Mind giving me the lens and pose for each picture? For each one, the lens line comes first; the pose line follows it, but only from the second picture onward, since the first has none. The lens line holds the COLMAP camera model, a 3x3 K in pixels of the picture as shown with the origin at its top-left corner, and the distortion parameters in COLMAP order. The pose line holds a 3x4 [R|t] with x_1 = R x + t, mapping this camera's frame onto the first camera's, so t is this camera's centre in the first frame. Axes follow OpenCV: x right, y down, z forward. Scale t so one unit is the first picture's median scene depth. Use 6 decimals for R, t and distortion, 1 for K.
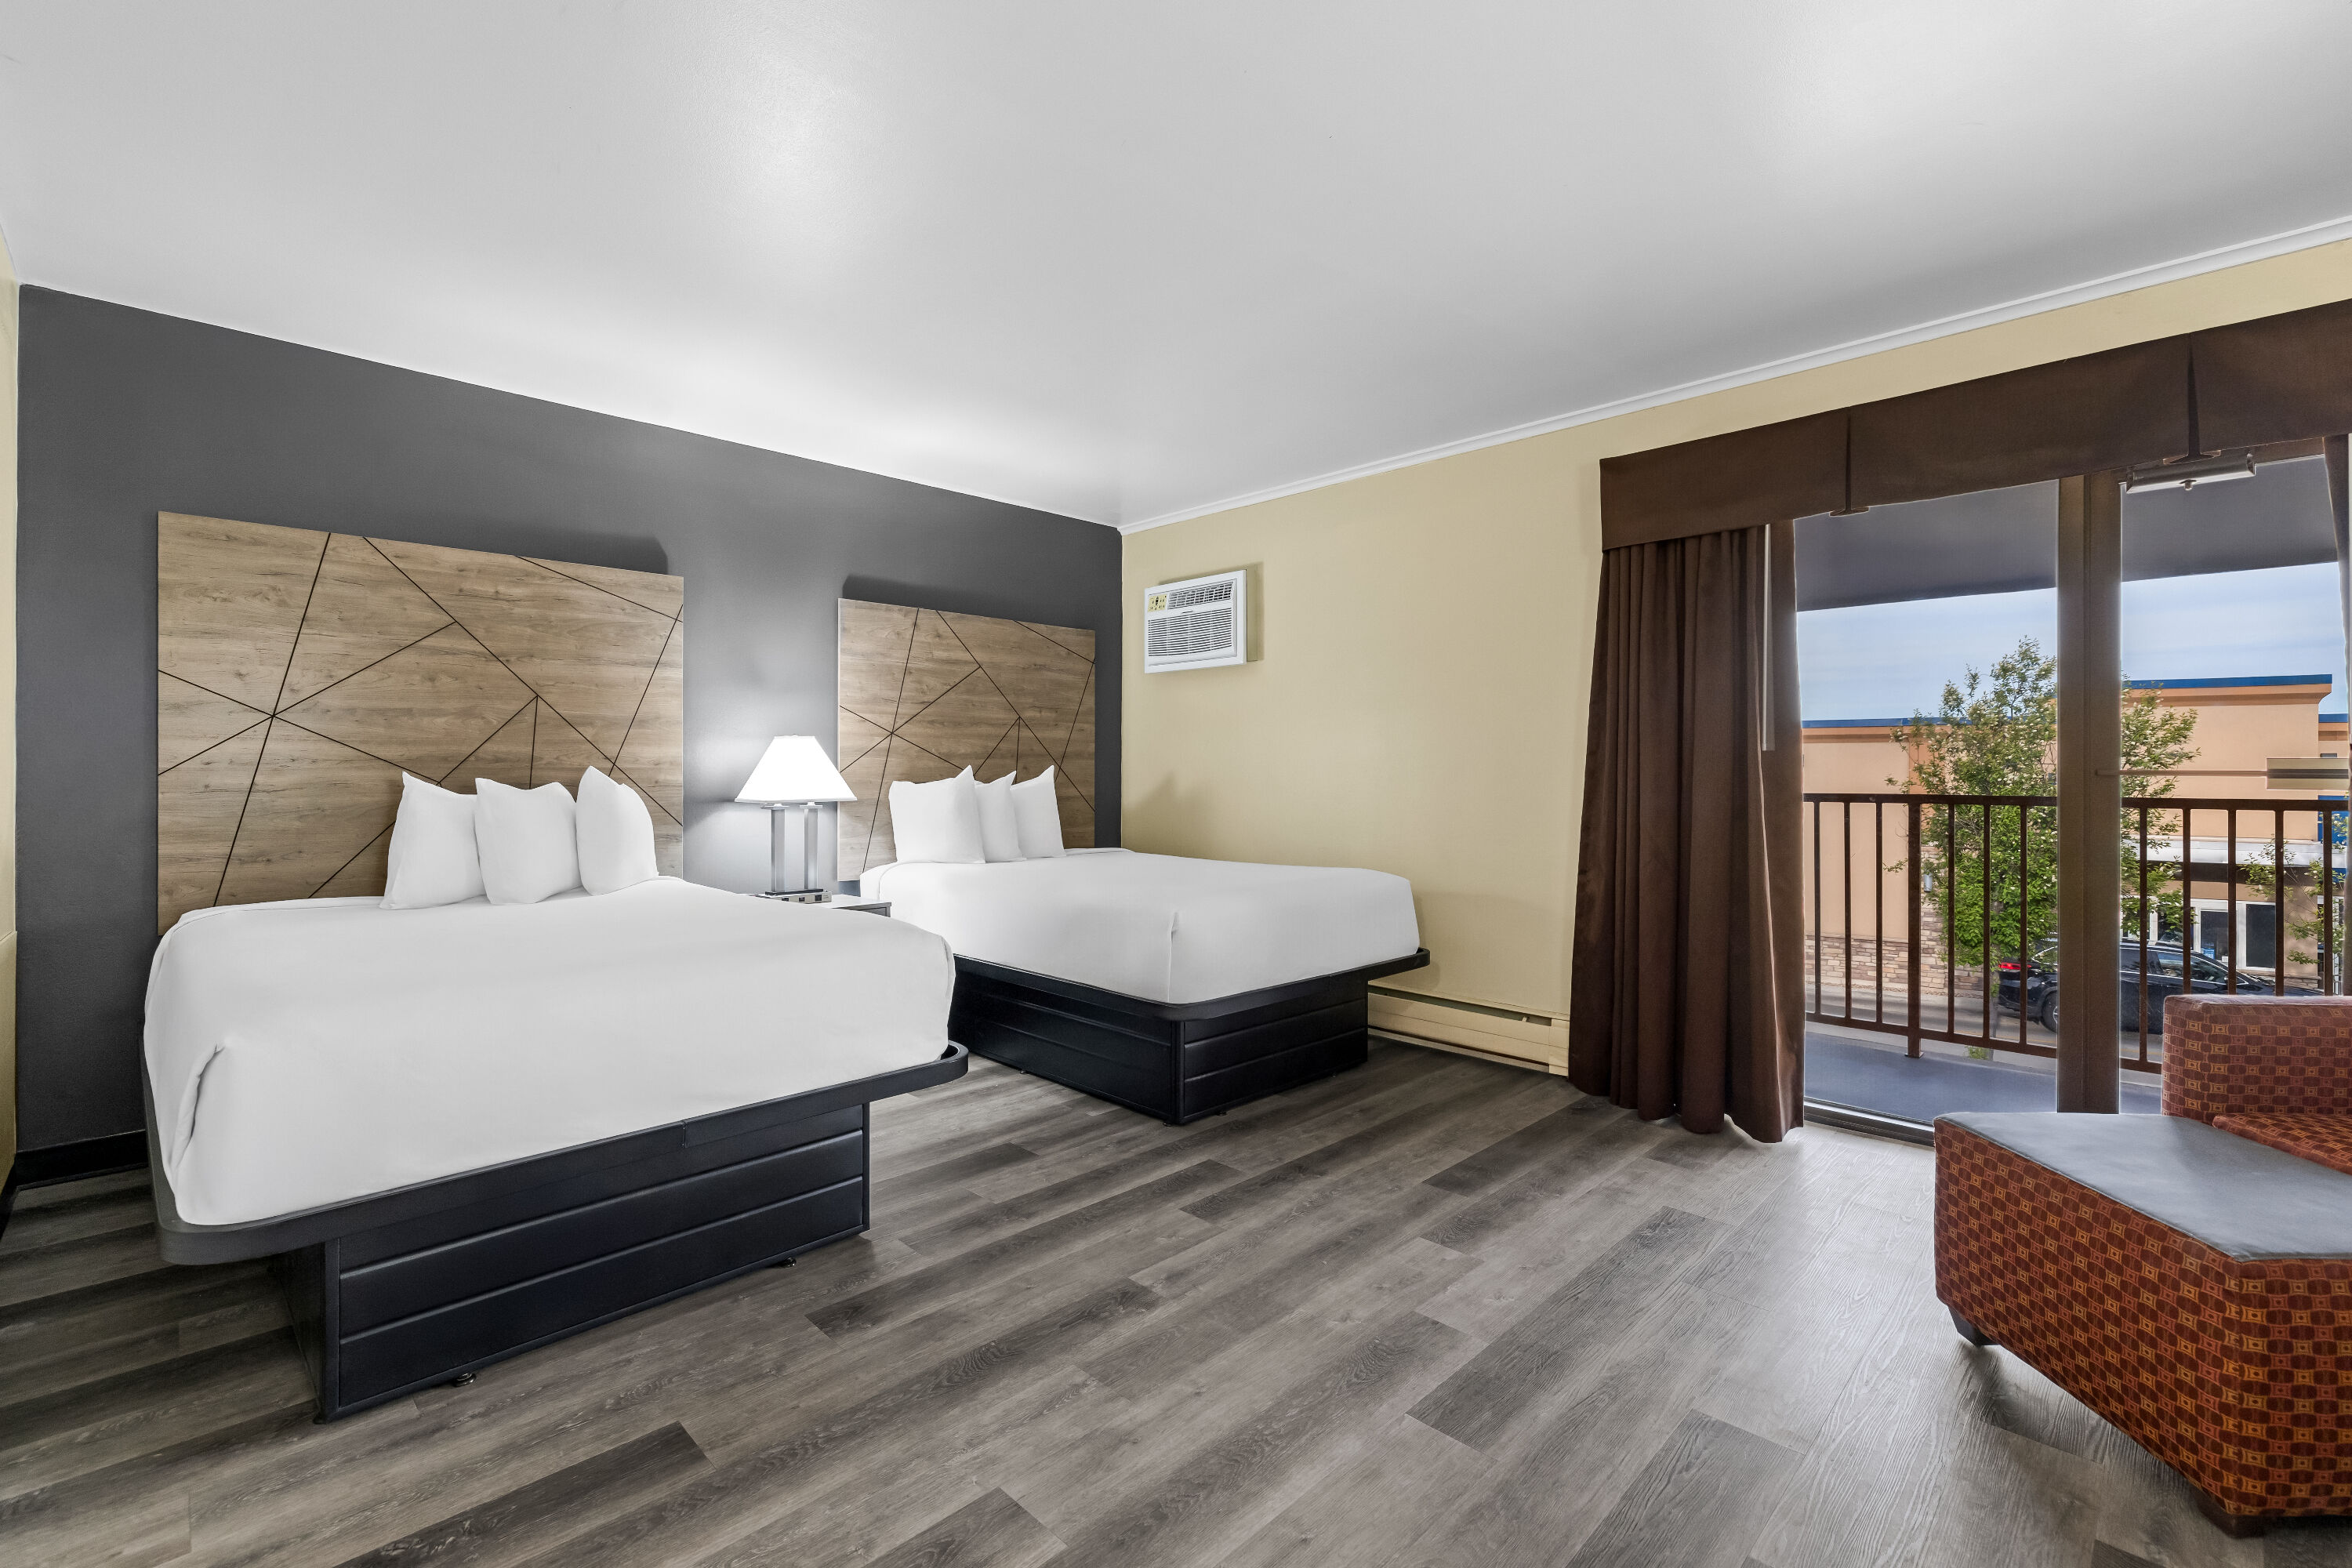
lens RADIAL K [[1020.2, 0, 1194.6], [0, 1020.2, 770.6], [0, 0, 1]] dist [-0.003281, 0.000045]
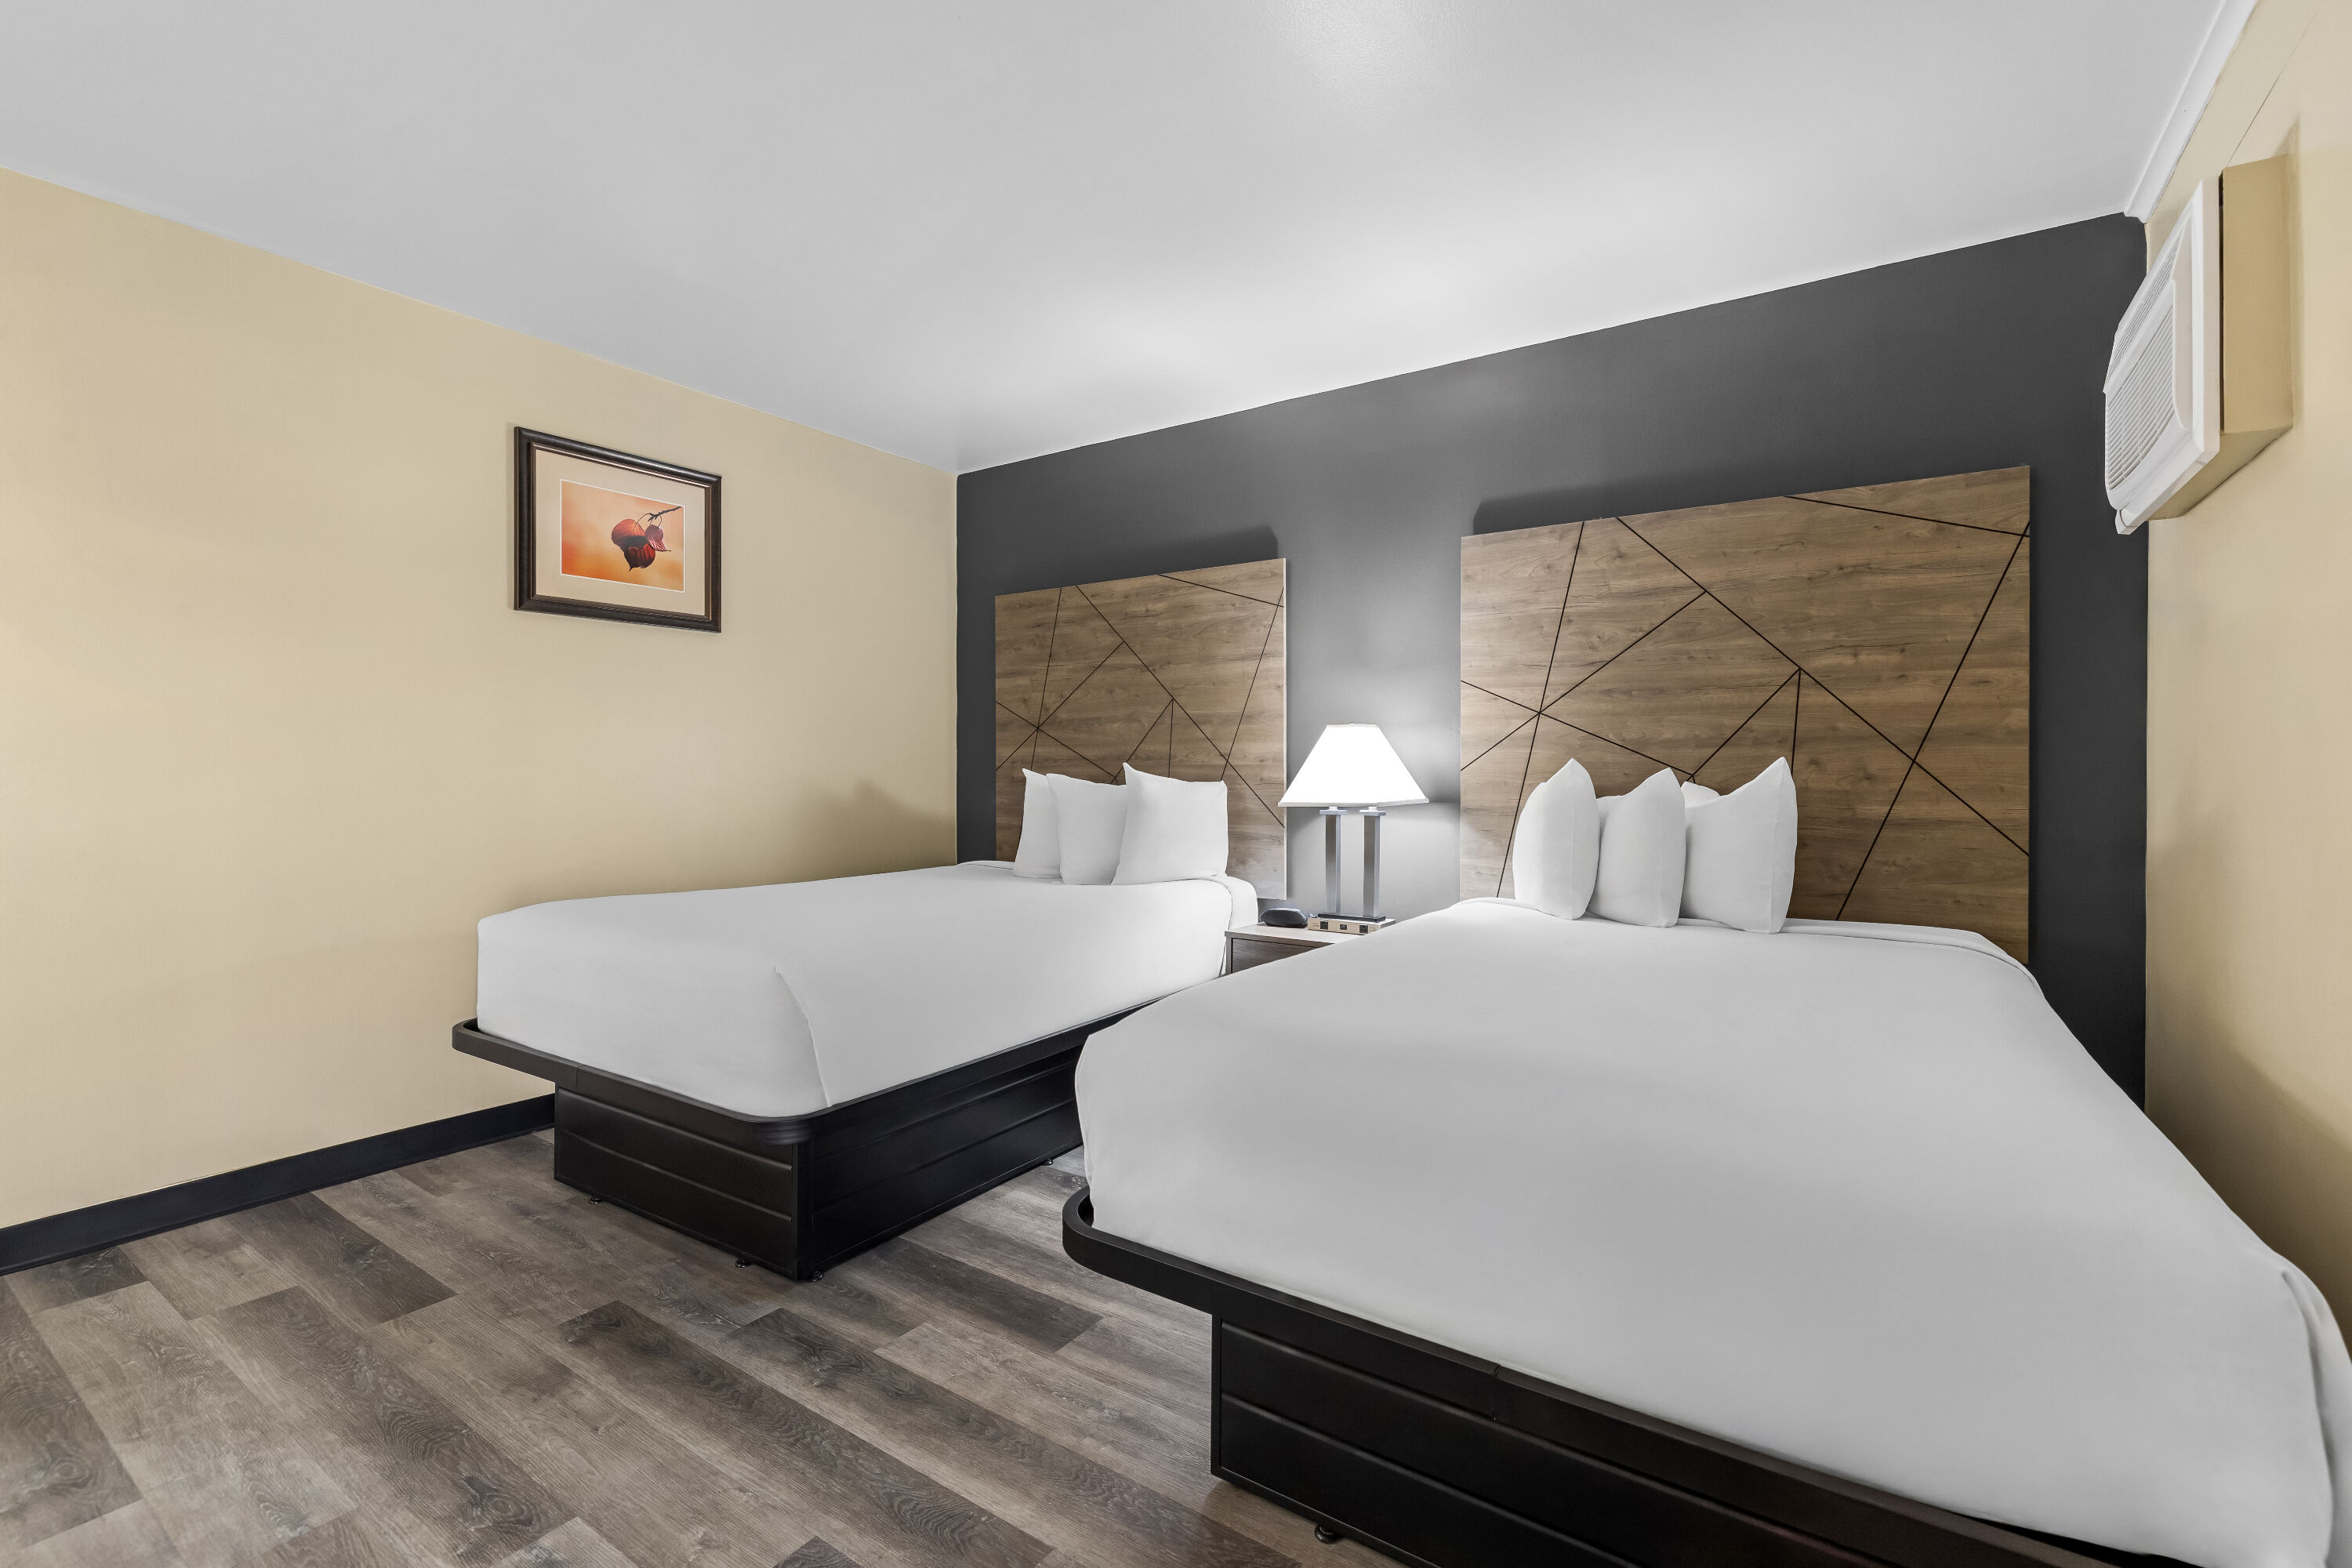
lens RADIAL K [[1020.2, 0, 1194.6], [0, 1020.2, 770.6], [0, 0, 1]] dist [-0.003281, 0.000045]
pose [[0.188654, -0.000209, -0.982044, 0.424261], [-0.001729, 0.999998, -0.000545, 0.003869], [0.982042, 0.001801, 0.188653, 0.807142]]
